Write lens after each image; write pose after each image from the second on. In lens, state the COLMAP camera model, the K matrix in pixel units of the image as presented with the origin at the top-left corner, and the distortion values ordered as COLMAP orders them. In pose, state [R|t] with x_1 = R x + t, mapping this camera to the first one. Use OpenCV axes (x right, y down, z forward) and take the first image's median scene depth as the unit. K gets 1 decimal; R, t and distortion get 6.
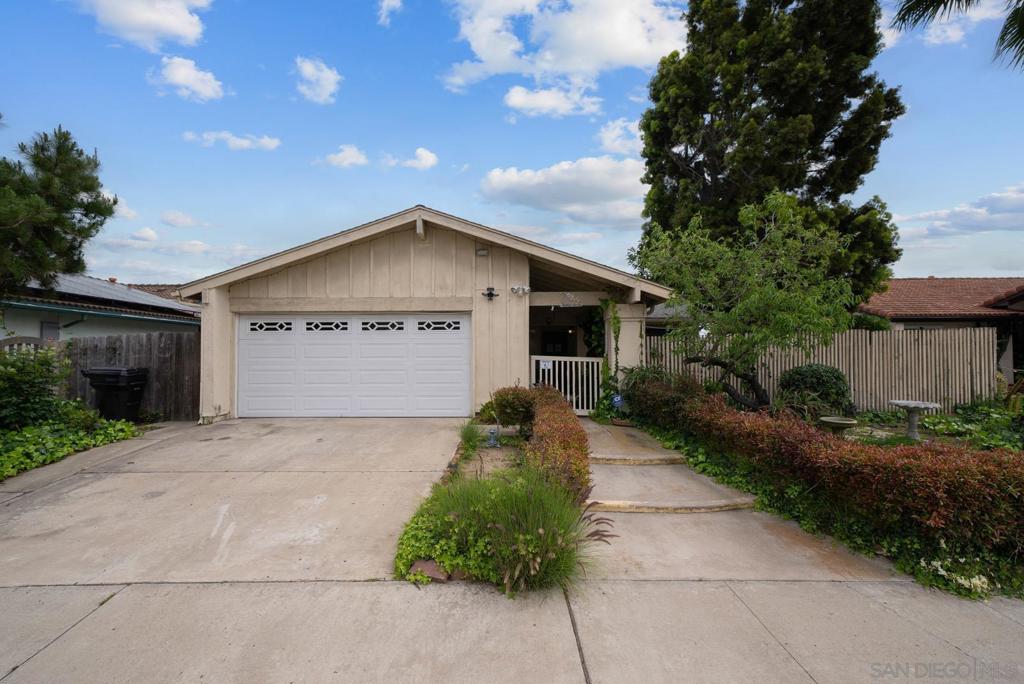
lens RADIAL K [[443.1, 0, 512.8], [0, 443.1, 362.5], [0, 0, 1]] dist [-0.011516, -0.000145]
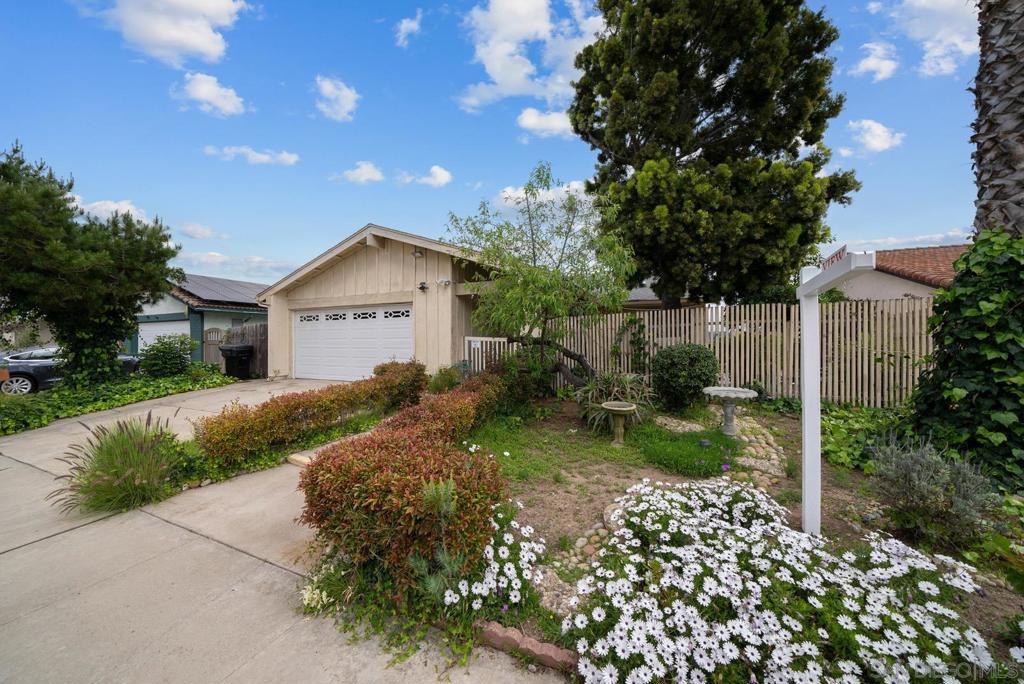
lens RADIAL K [[364.2, 0, 511.1], [0, 364.2, 338.6], [0, 0, 1]] dist [-0.019116, 0.000353]
pose [[0.912923, -0.004476, -0.408108, 0.586864], [0.006926, 0.999966, 0.004526, -0.014356], [0.408073, -0.006958, 0.912923, 0.164296]]
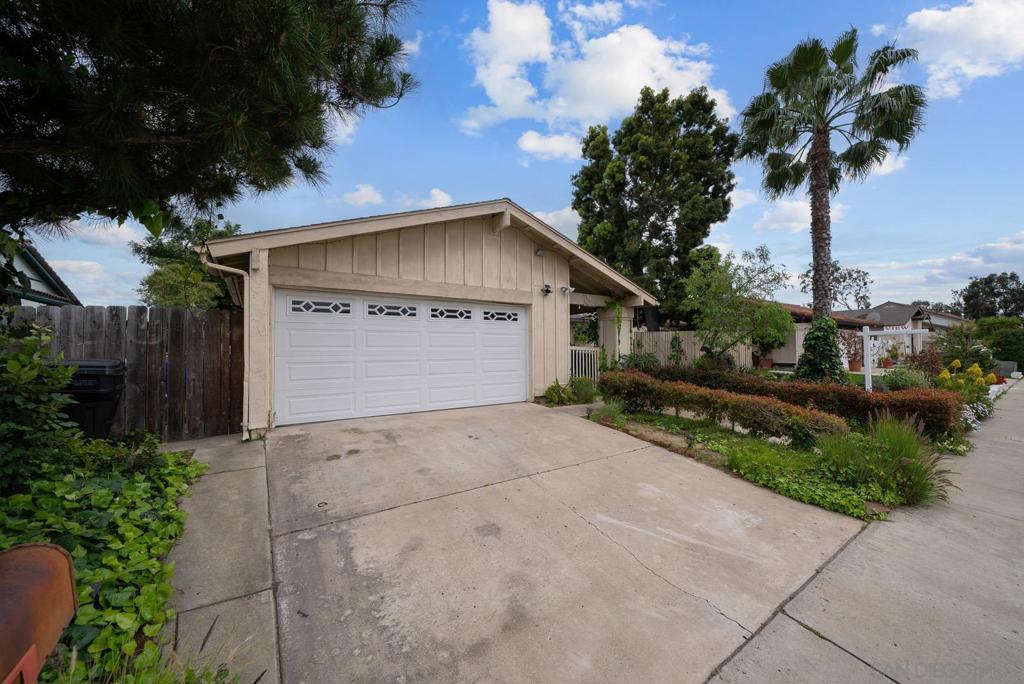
lens RADIAL K [[365.5, 0, 513.1], [0, 365.5, 366.5], [0, 0, 1]] dist [0.001397, 0.000014]
pose [[0.828866, -0.028302, 0.558730, -0.647686], [-0.007609, 0.998057, 0.061843, -0.018016], [-0.559395, -0.055511, 0.827040, 0.257828]]
